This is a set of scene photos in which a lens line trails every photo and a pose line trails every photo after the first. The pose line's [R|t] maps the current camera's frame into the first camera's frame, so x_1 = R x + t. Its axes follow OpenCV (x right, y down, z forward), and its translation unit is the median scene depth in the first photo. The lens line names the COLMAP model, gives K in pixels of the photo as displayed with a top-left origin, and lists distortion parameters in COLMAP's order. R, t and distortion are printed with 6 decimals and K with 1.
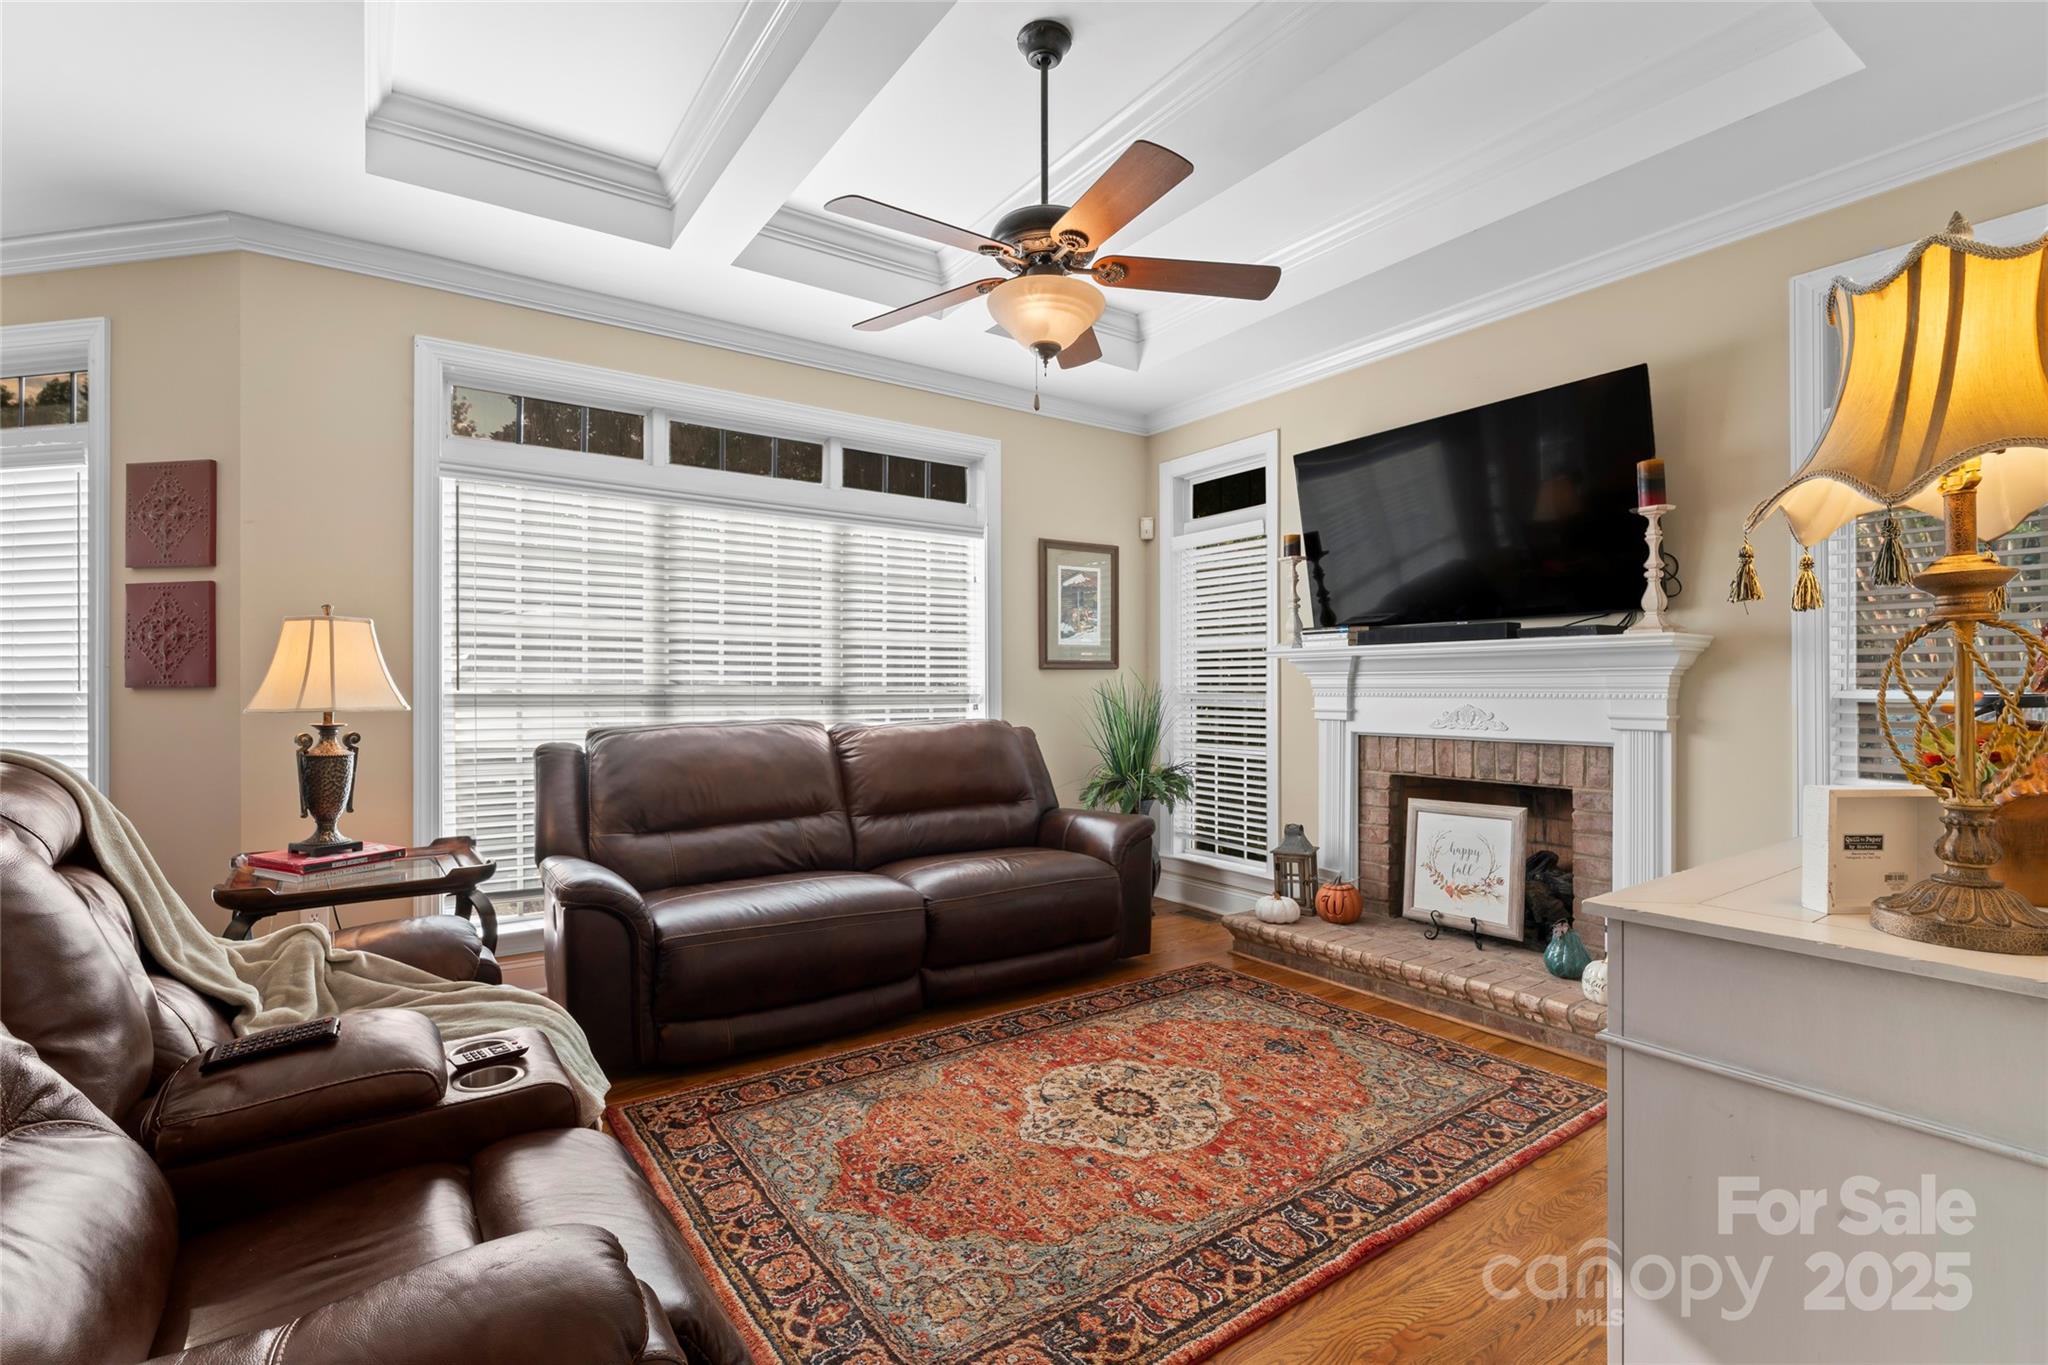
lens RADIAL K [[936.1, 0, 1029.9], [0, 936.1, 697.2], [0, 0, 1]] dist [0.004122, -0.001507]
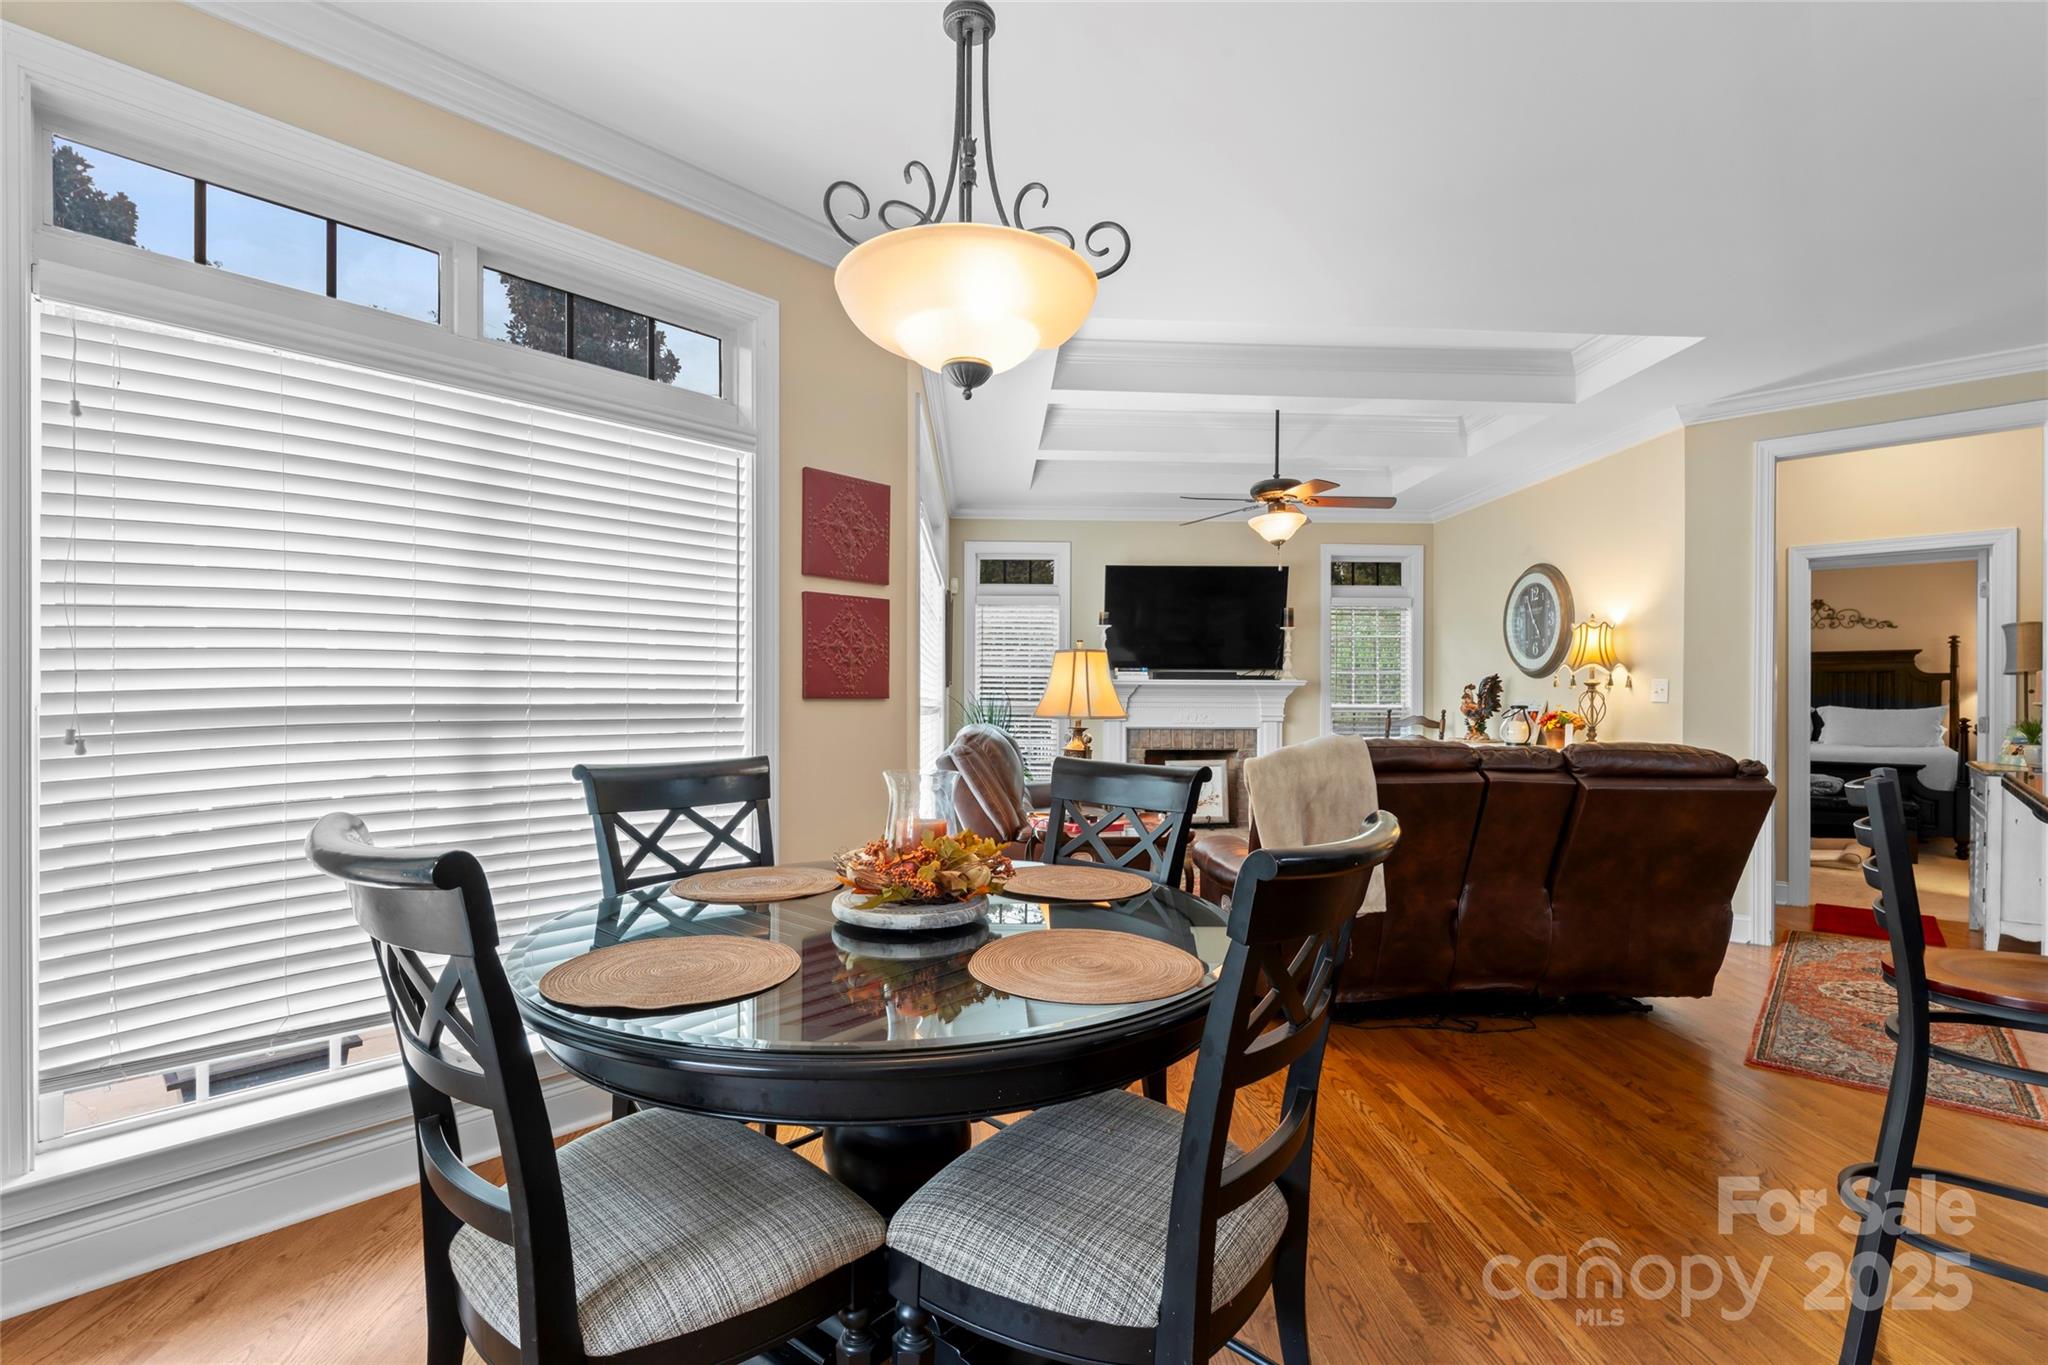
lens RADIAL K [[936.1, 0, 1035.6], [0, 936.1, 702.4], [0, 0, 1]] dist [0.004122, -0.001507]
pose [[0.521518, 0.003283, 0.853234, -1.445096], [0.002610, 0.999982, -0.005443, -0.000427], [-0.853236, 0.005066, 0.521500, 0.257746]]
